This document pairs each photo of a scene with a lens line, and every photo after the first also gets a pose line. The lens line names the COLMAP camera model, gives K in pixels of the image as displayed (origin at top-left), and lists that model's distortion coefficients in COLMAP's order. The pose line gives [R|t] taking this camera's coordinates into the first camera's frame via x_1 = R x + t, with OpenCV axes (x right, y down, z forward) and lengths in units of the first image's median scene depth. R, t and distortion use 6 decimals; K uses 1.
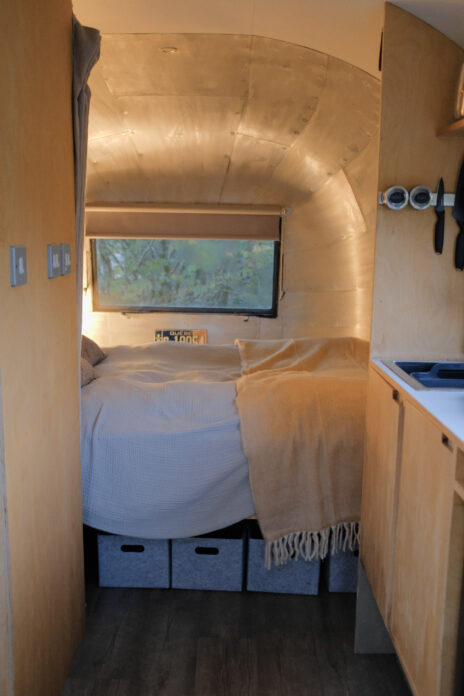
lens RADIAL K [[706.0, 0, 232.0], [0, 706.0, 348.0], [0, 0, 1]] dist [-0.120773, 0.200325]
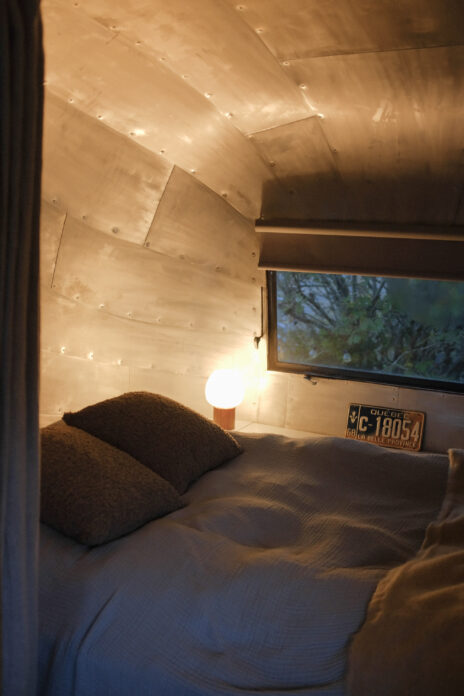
lens RADIAL K [[706.0, 0, 232.0], [0, 706.0, 348.0], [0, 0, 1]] dist [-0.120773, 0.200325]
pose [[0.908291, 0.079736, -0.410669, 0.069951], [-0.086433, 0.996255, 0.002266, -0.077604], [0.409312, 0.033437, 0.911782, 0.341375]]
